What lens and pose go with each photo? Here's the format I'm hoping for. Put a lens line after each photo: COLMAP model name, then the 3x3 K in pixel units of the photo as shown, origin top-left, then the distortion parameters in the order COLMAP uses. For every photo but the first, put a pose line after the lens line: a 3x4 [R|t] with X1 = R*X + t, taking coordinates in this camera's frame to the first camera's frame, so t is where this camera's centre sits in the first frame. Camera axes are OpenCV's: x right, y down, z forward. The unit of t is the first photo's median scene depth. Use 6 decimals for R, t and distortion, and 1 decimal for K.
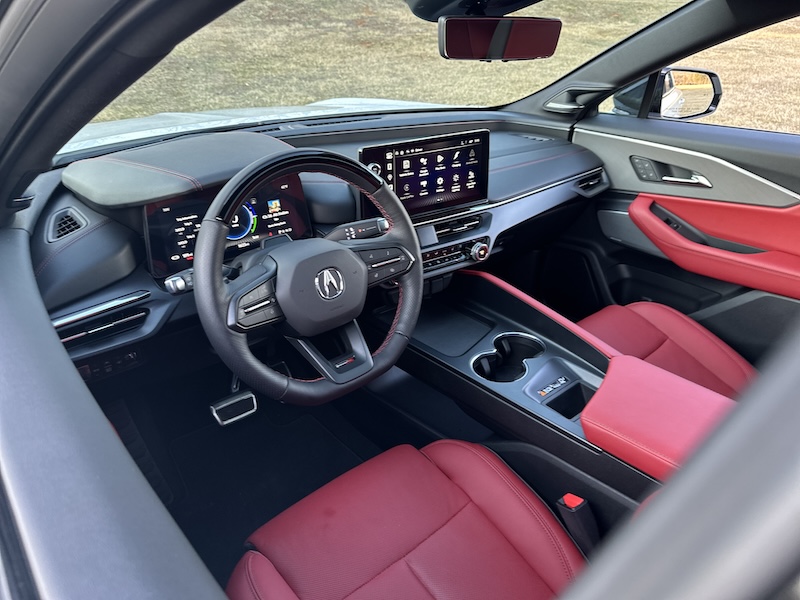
lens RADIAL K [[559.0, 0, 415.3], [0, 559.0, 300.3], [0, 0, 1]] dist [0.039650, -0.128842]
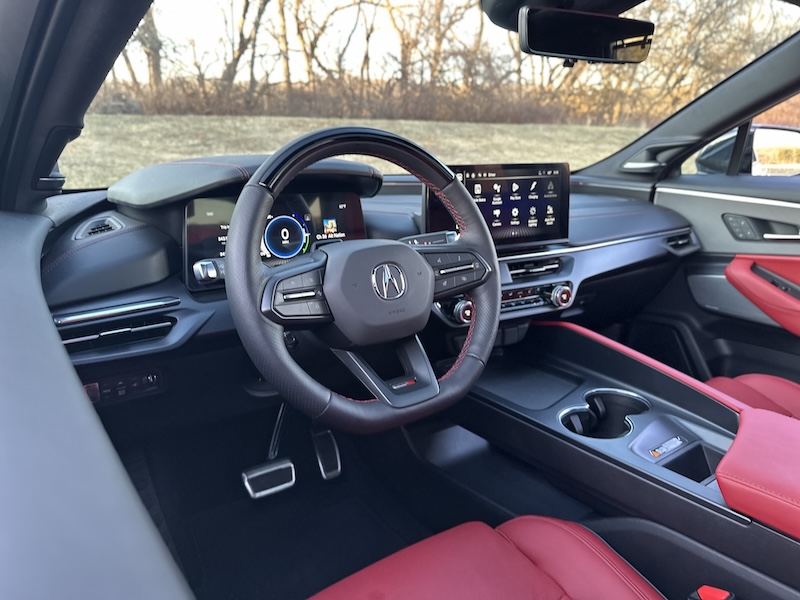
lens RADIAL K [[559.0, 0, 415.3], [0, 559.0, 300.3], [0, 0, 1]] dist [0.039650, -0.128842]
pose [[0.995046, 0.009000, -0.099004, -0.024174], [-0.030592, 0.975288, -0.218810, 0.122165], [0.094588, 0.220755, 0.970732, 0.153961]]
